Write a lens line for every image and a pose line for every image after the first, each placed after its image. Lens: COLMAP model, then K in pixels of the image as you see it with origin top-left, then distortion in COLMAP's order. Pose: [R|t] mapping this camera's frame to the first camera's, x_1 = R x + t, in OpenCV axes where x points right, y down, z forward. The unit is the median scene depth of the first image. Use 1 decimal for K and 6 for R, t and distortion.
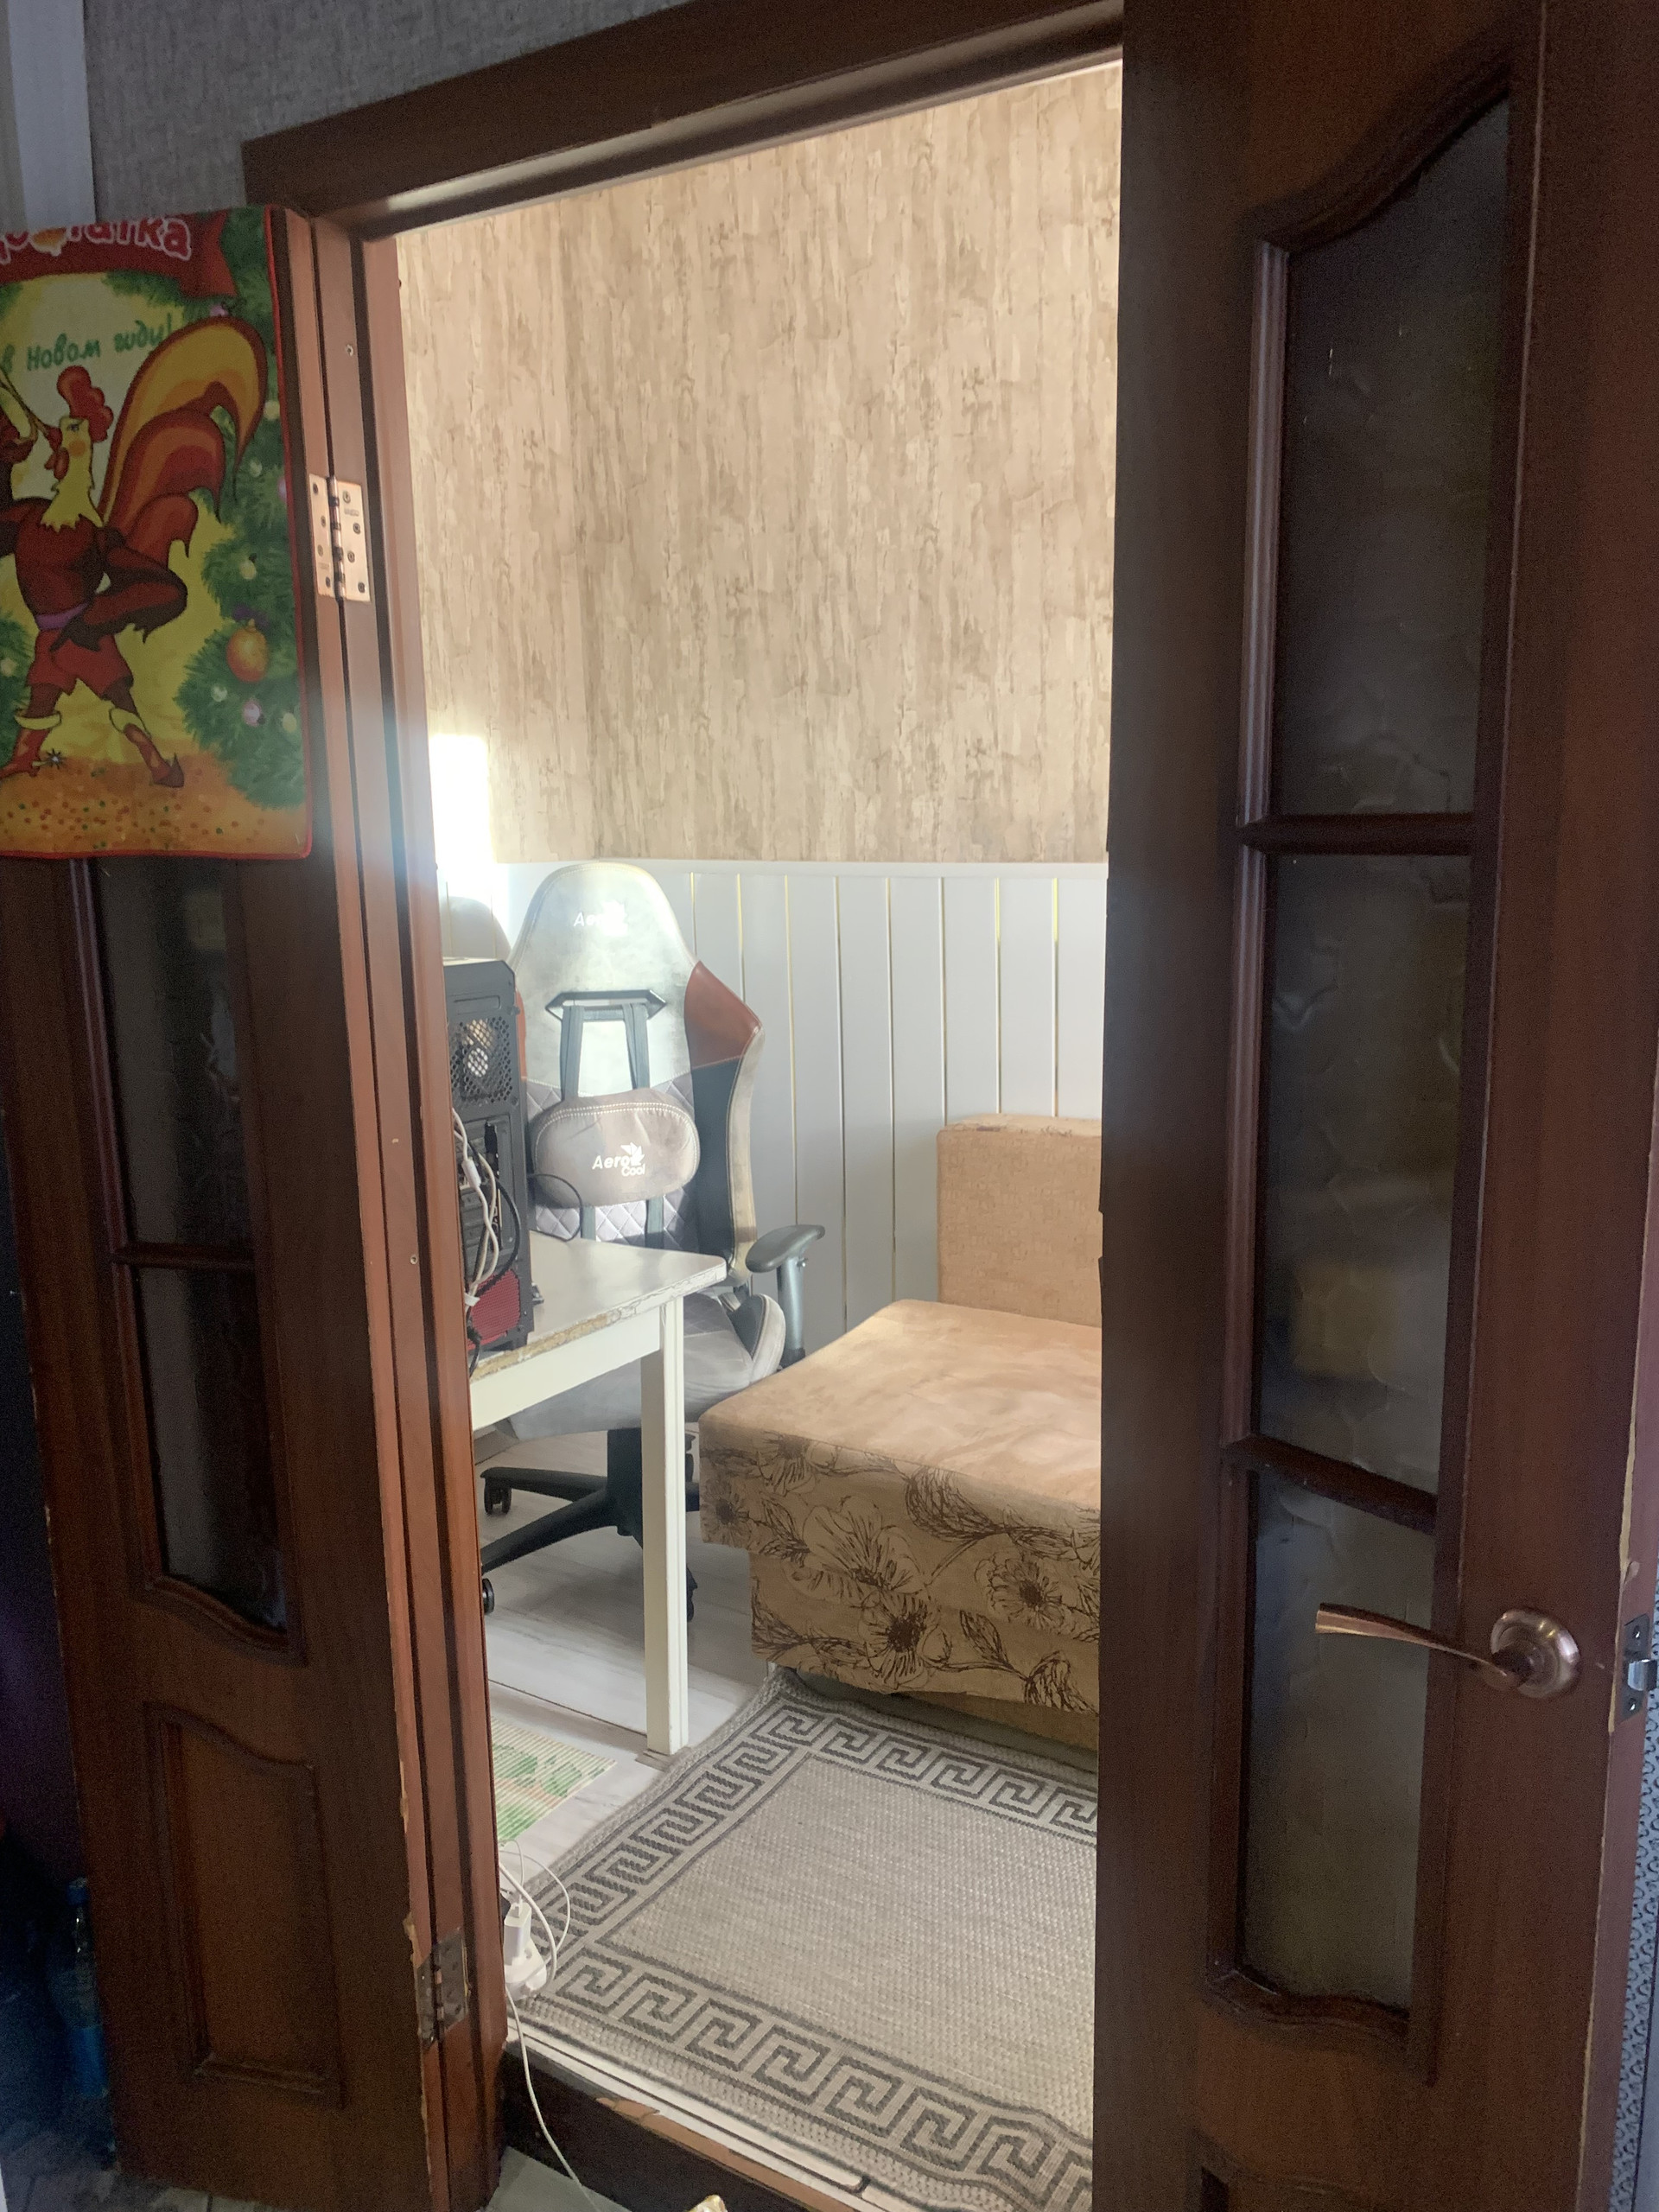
lens RADIAL K [[1676.3, 0, 862.8], [0, 1676.3, 1105.5], [0, 0, 1]] dist [0.033173, -0.037224]
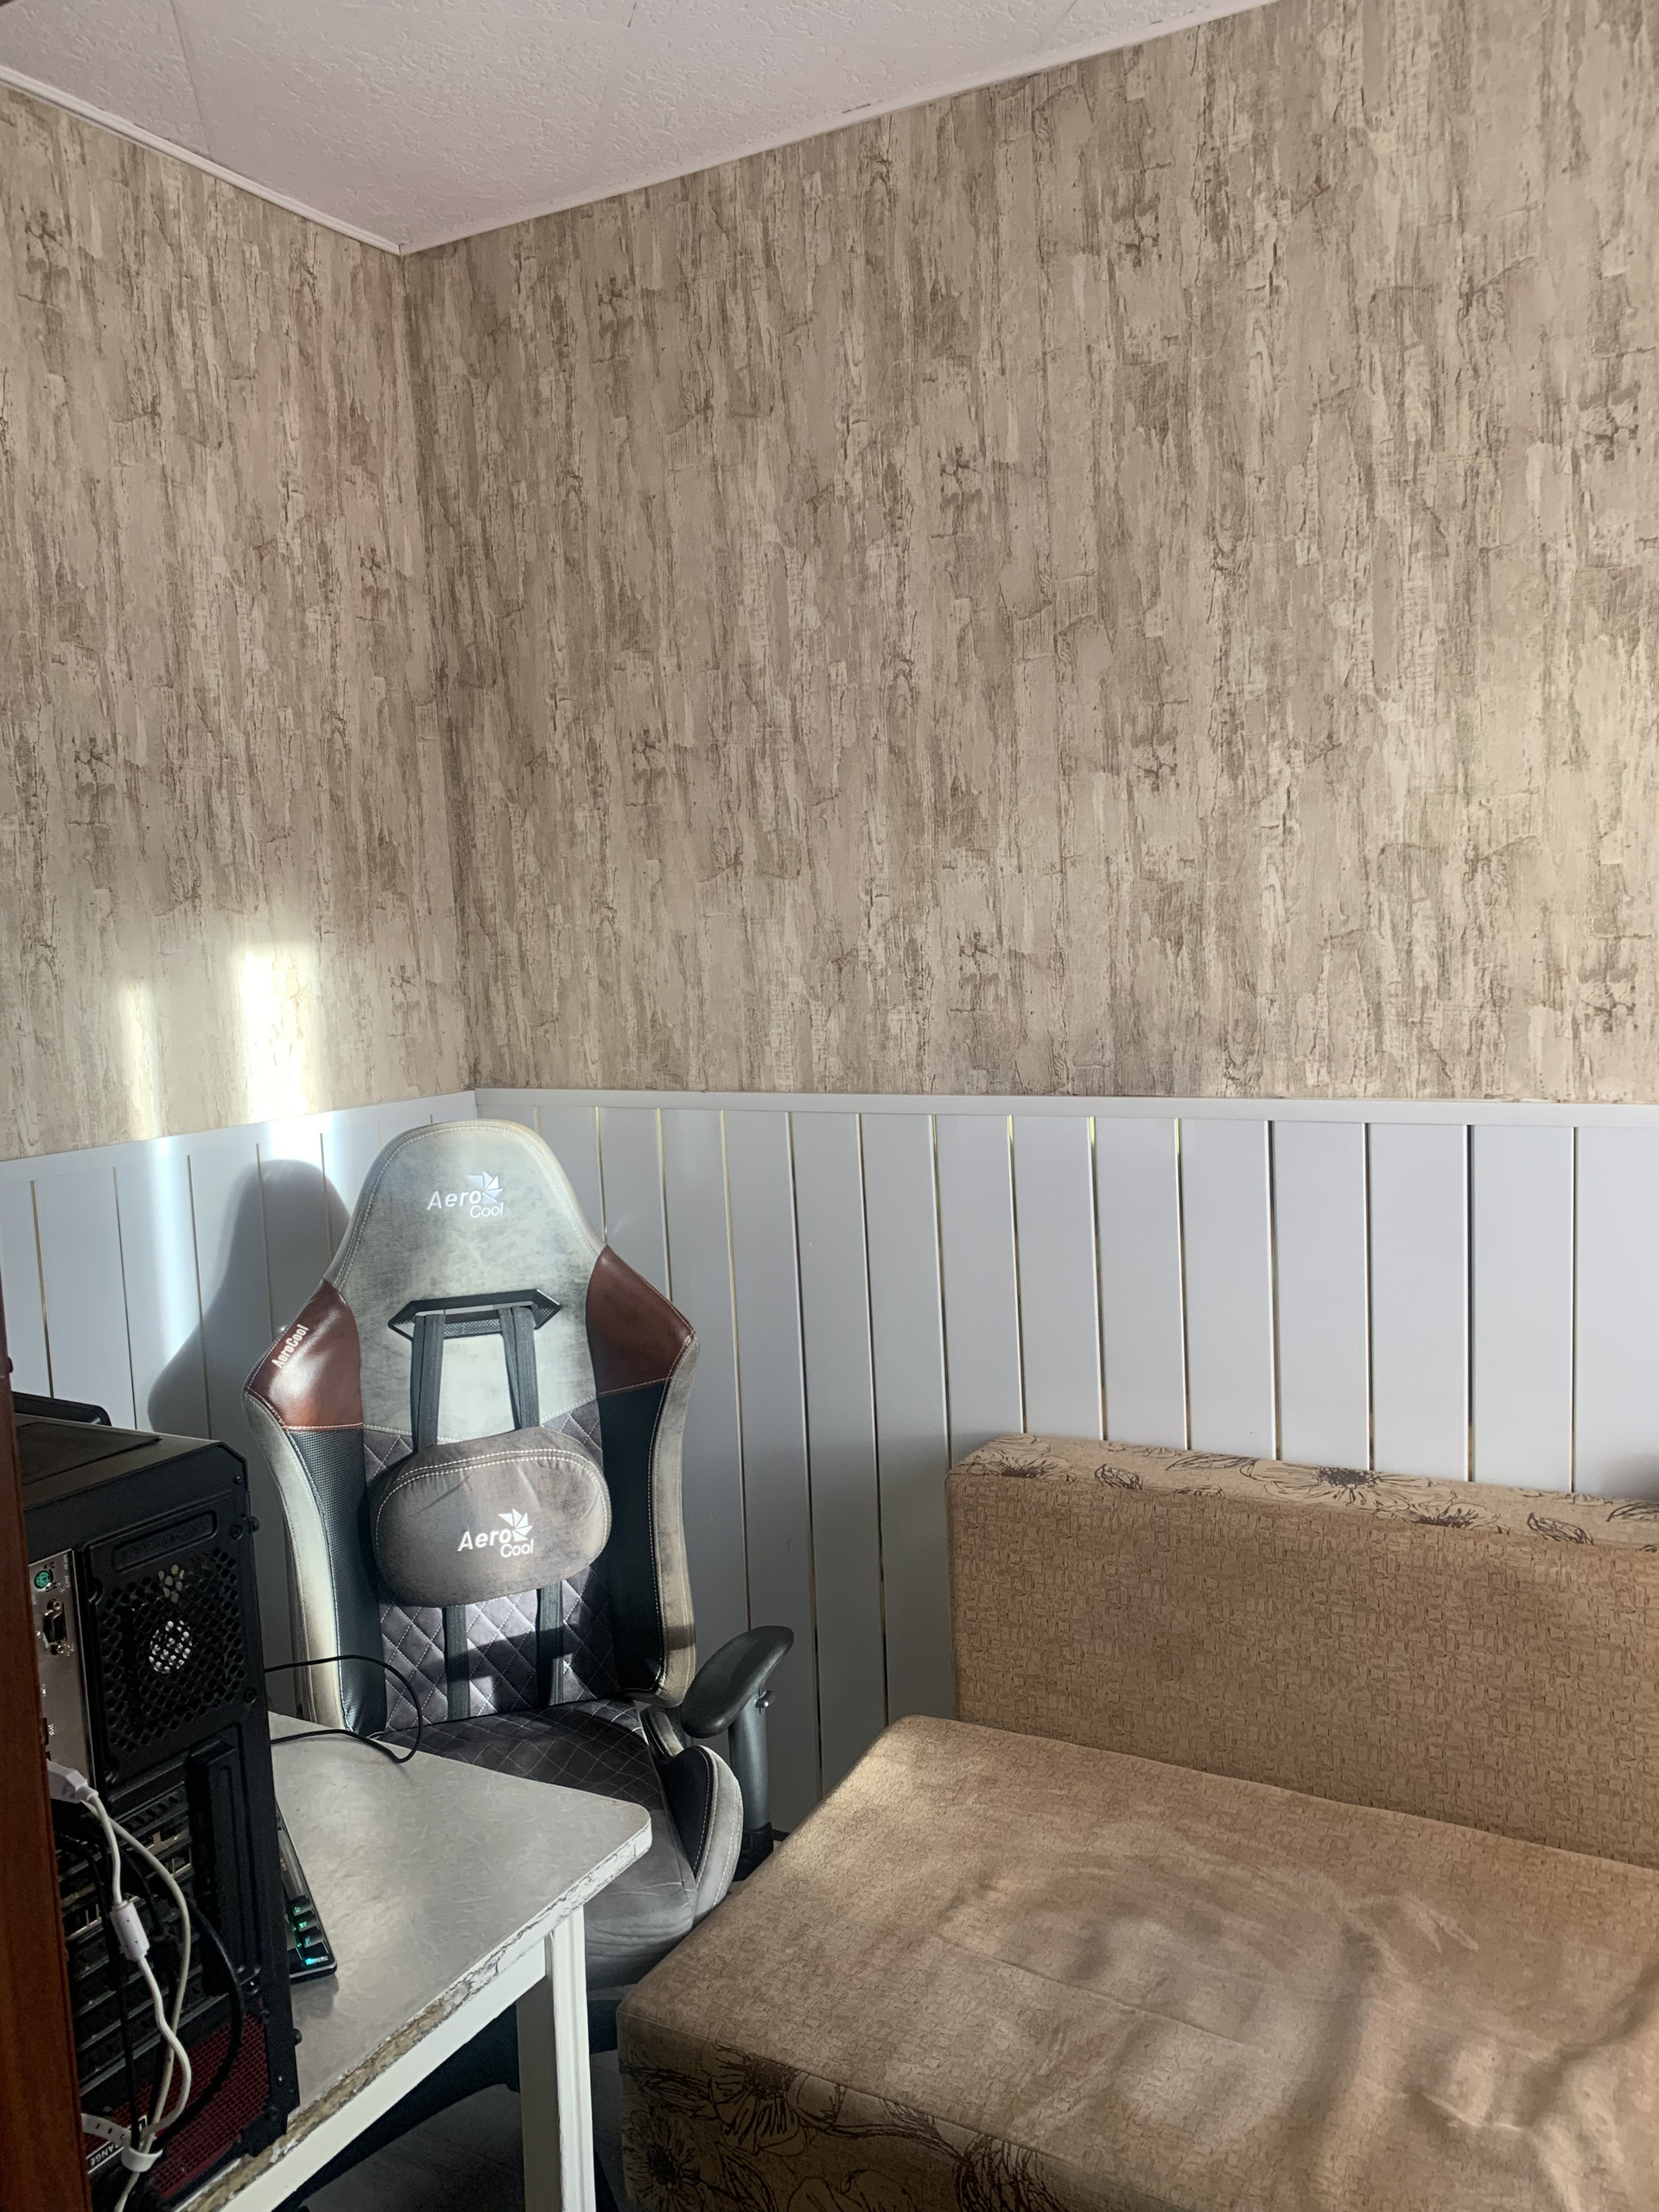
lens RADIAL K [[1676.3, 0, 851.7], [0, 1676.3, 1106.7], [0, 0, 1]] dist [0.033173, -0.037224]
pose [[0.998663, -0.032216, 0.040421, -0.019017], [0.035354, 0.996208, -0.079499, -0.085953], [-0.037707, 0.080822, 0.996015, 0.272670]]
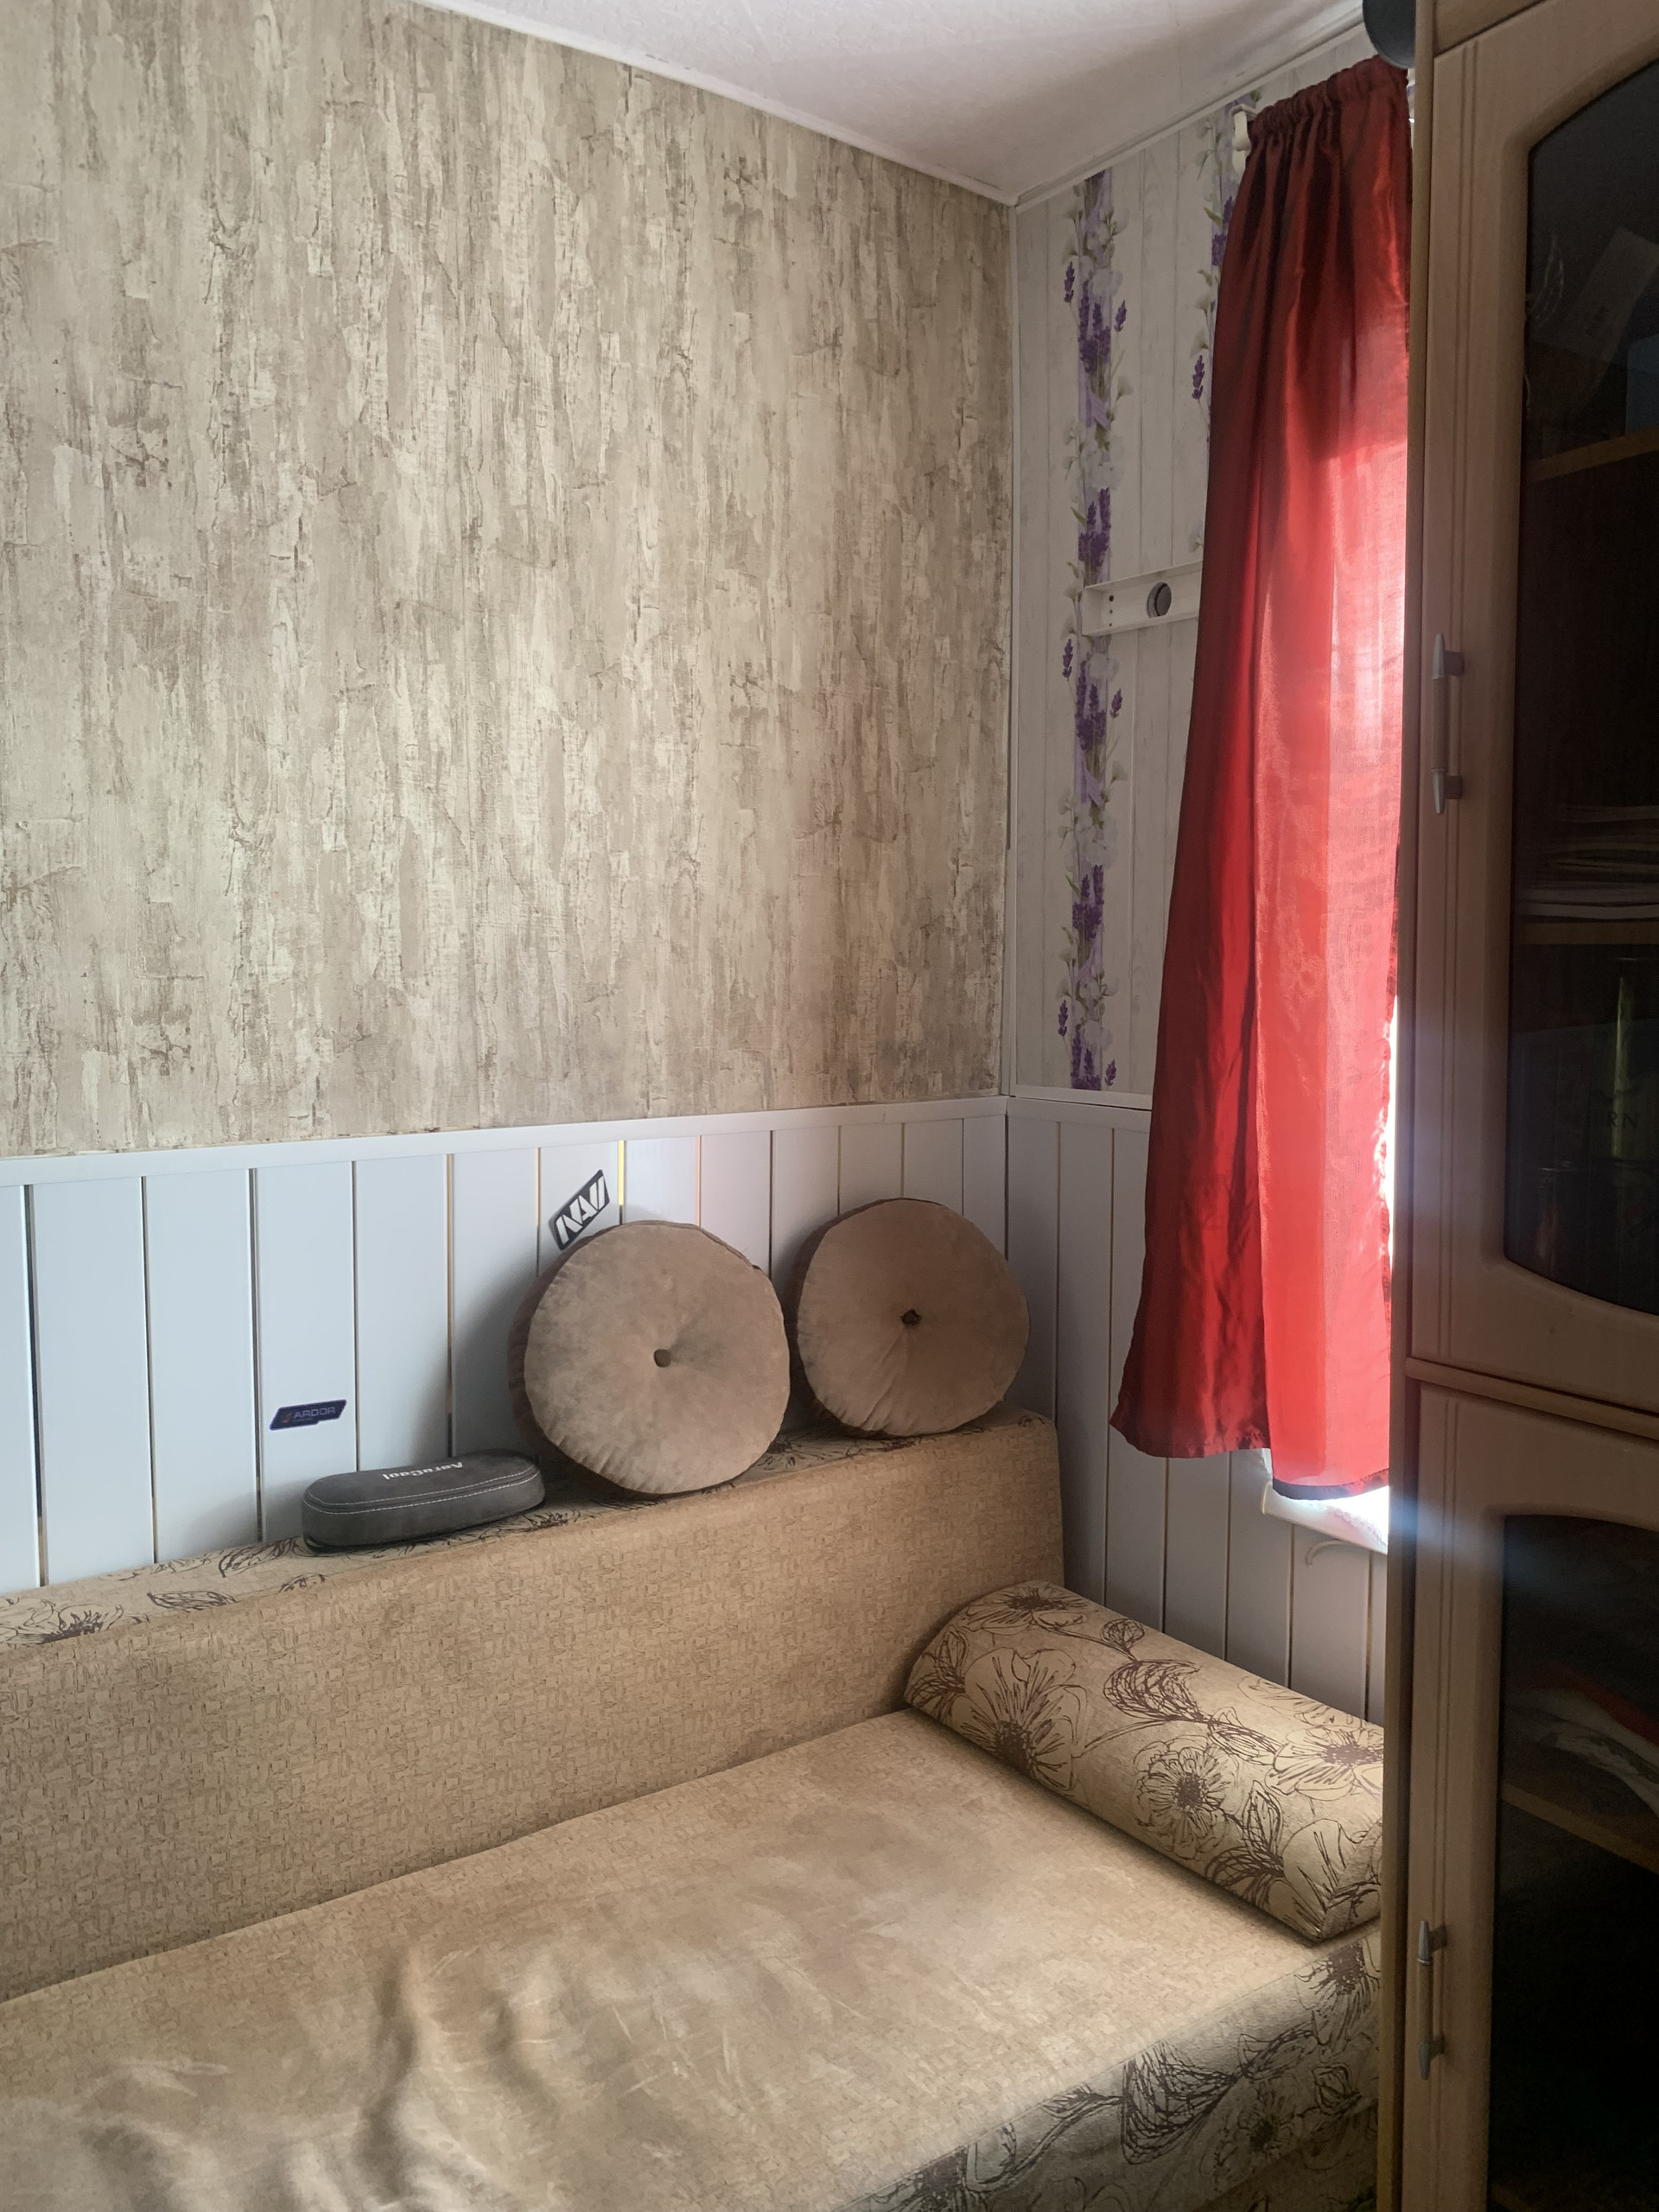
lens RADIAL K [[1676.3, 0, 837.5], [0, 1676.3, 1104.5], [0, 0, 1]] dist [0.033173, -0.037224]
pose [[0.425780, -0.070194, 0.902100, -0.159054], [0.165037, 0.986287, -0.001151, -0.103012], [-0.889648, 0.149370, 0.431526, 0.412053]]
